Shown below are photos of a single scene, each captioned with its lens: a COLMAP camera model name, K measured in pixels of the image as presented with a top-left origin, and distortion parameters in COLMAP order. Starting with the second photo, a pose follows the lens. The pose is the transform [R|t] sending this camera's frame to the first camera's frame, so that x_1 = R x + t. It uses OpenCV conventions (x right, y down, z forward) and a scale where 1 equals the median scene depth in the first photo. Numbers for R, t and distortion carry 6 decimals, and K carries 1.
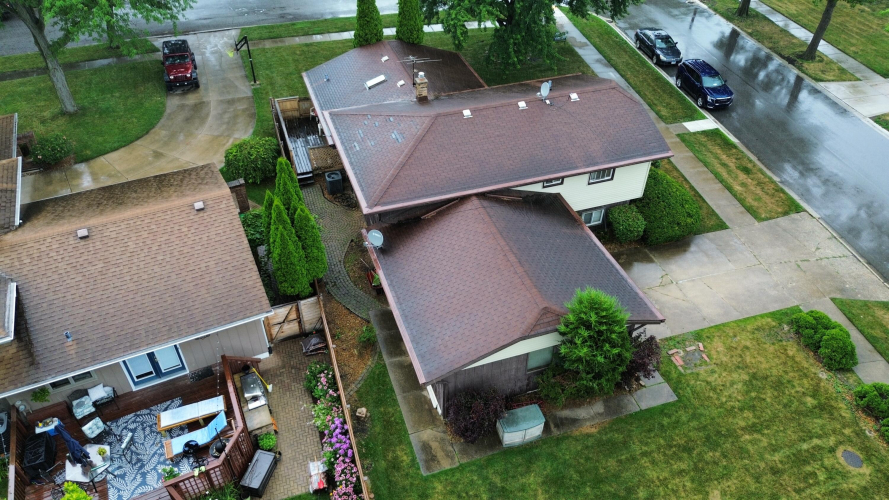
lens RADIAL K [[629.4, 0, 444.8], [0, 629.4, 253.2], [0, 0, 1]] dist [0.039205, -0.035683]
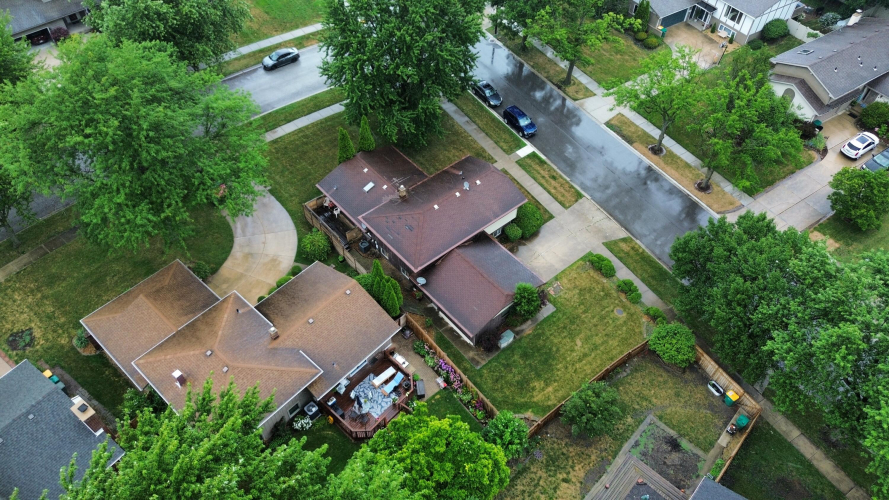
lens RADIAL K [[629.4, 0, 446.0], [0, 629.4, 250.9], [0, 0, 1]] dist [0.039205, -0.035683]
pose [[0.927926, -0.278745, 0.247497, -0.523658], [0.235234, 0.952928, 0.191292, -0.504739], [-0.289168, -0.119285, 0.949817, -1.077927]]
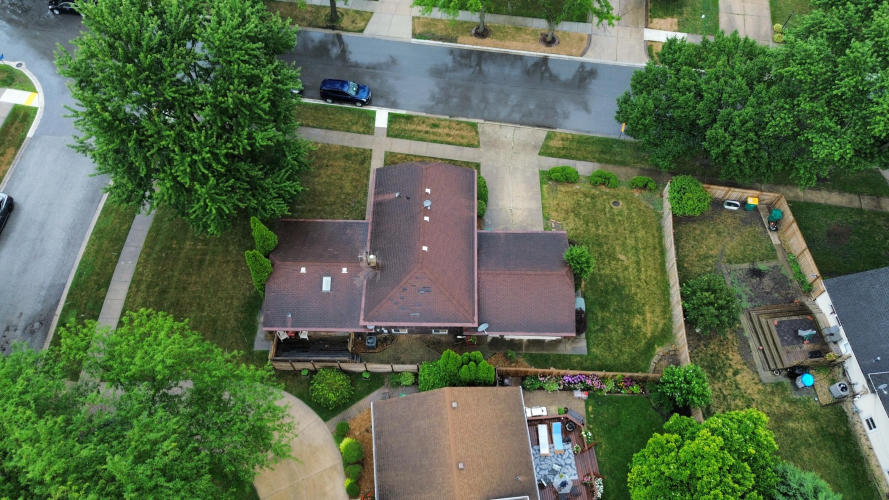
lens RADIAL K [[629.4, 0, 447.2], [0, 629.4, 248.4], [0, 0, 1]] dist [0.039205, -0.035683]
pose [[0.337840, -0.830858, 0.442198, -0.743461], [0.614011, 0.550636, 0.565500, -1.223790], [-0.713341, 0.080466, 0.696183, -0.246077]]
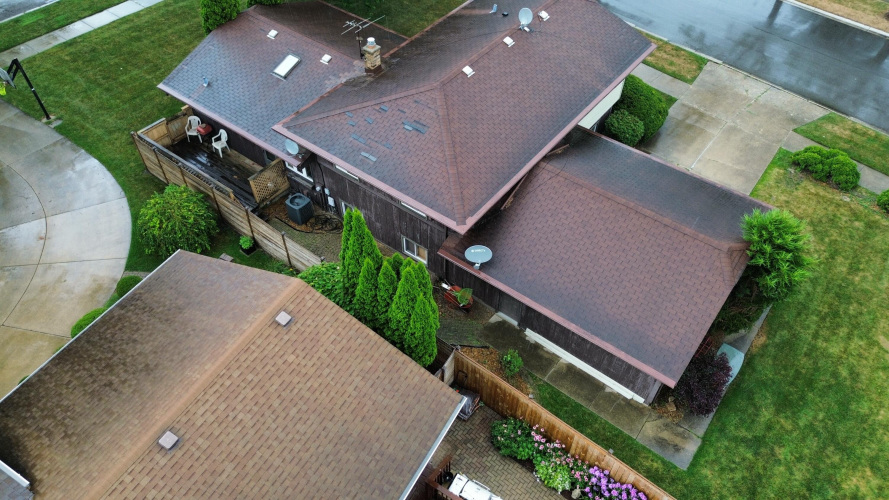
lens RADIAL K [[629.4, 0, 443.4], [0, 629.4, 252.5], [0, 0, 1]] dist [0.039205, -0.035683]
pose [[0.830266, -0.416920, 0.369913, -0.425884], [0.361403, 0.907951, 0.212163, -0.204938], [-0.424318, -0.042464, 0.904517, 0.265288]]
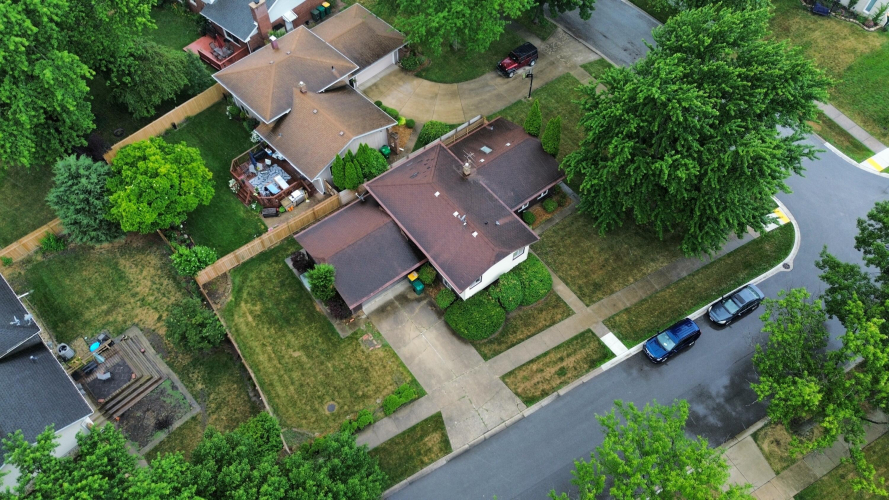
lens RADIAL K [[629.4, 0, 444.2], [0, 629.4, 253.0], [0, 0, 1]] dist [0.039205, -0.035683]
pose [[0.320566, 0.788388, -0.525054, 1.273883], [-0.609891, 0.595911, 0.522421, -1.206413], [0.724755, 0.152755, 0.671860, -0.266917]]
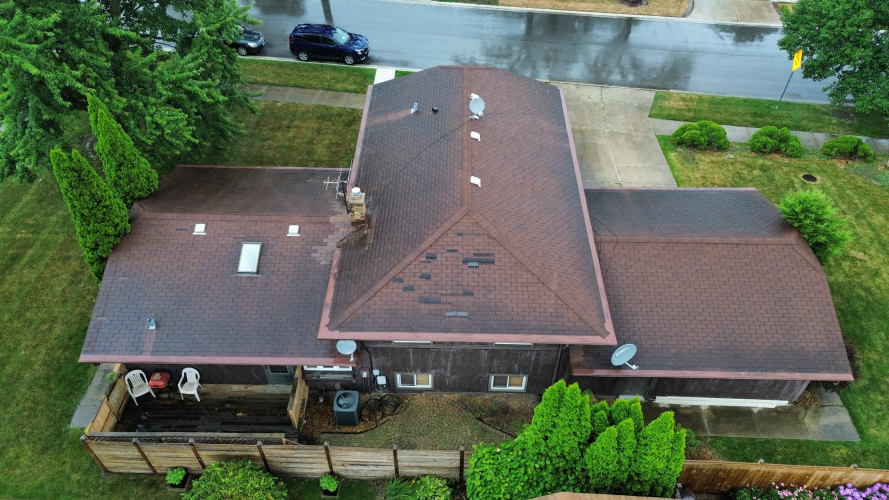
lens RADIAL K [[629.4, 0, 442.9], [0, 629.4, 250.4], [0, 0, 1]] dist [0.039205, -0.035683]
pose [[0.342098, -0.669496, 0.659351, -0.573677], [0.611831, 0.691268, 0.384462, -0.512364], [-0.713184, 0.271888, 0.646100, 0.593118]]
